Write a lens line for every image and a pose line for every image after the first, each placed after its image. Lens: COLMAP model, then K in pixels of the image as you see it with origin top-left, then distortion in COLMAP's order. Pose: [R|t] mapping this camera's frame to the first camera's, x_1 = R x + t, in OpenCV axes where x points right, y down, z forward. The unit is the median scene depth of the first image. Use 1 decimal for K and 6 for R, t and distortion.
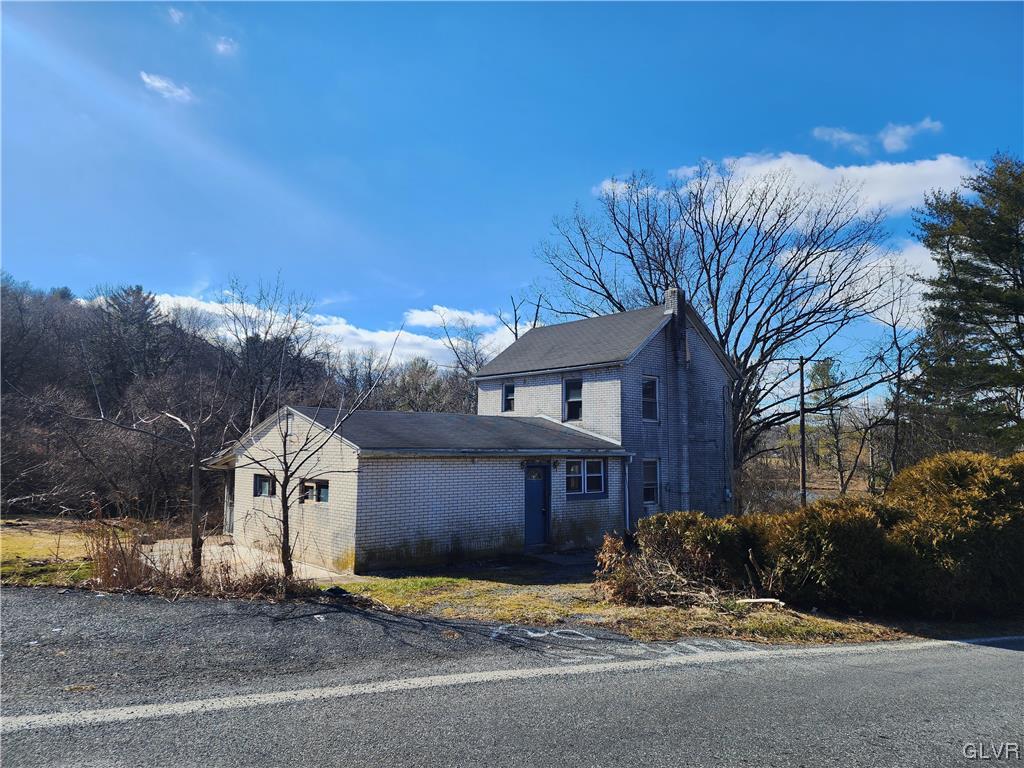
lens RADIAL K [[695.3, 0, 507.4], [0, 695.3, 383.4], [0, 0, 1]] dist [0.055606, -0.035840]
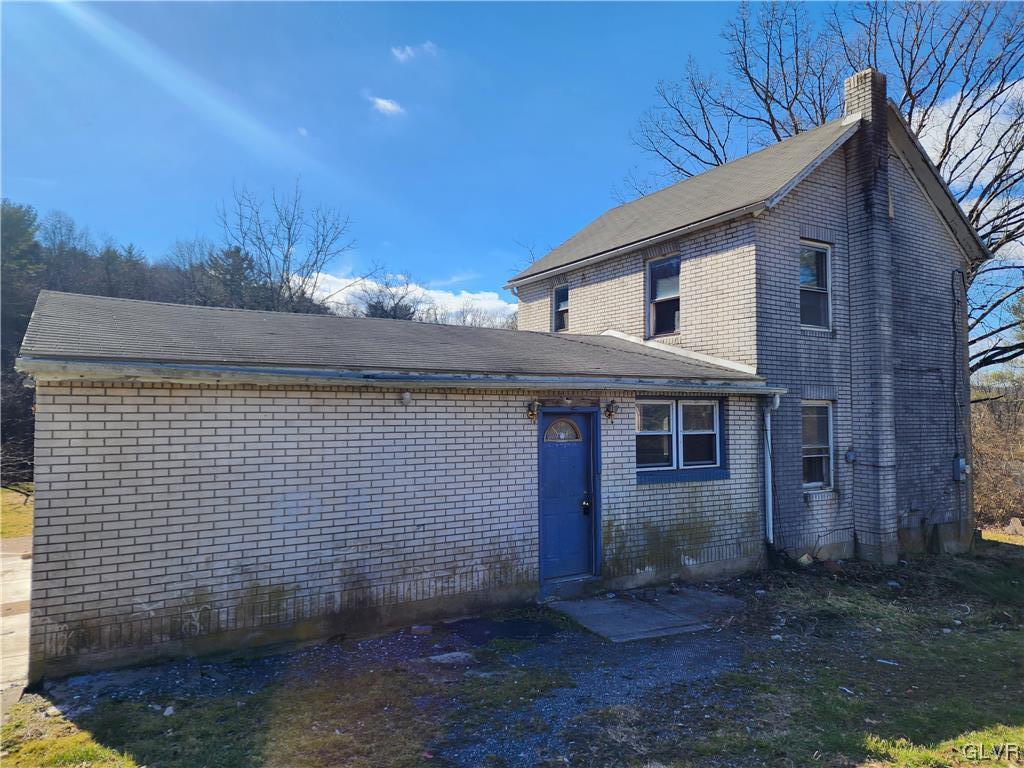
lens RADIAL K [[695.3, 0, 515.3], [0, 695.3, 390.7], [0, 0, 1]] dist [0.055606, -0.035840]
pose [[0.985430, -0.016064, -0.169320, 0.073690], [0.026071, 0.998031, 0.057041, 0.064706], [0.168070, -0.060624, 0.983909, 0.451243]]
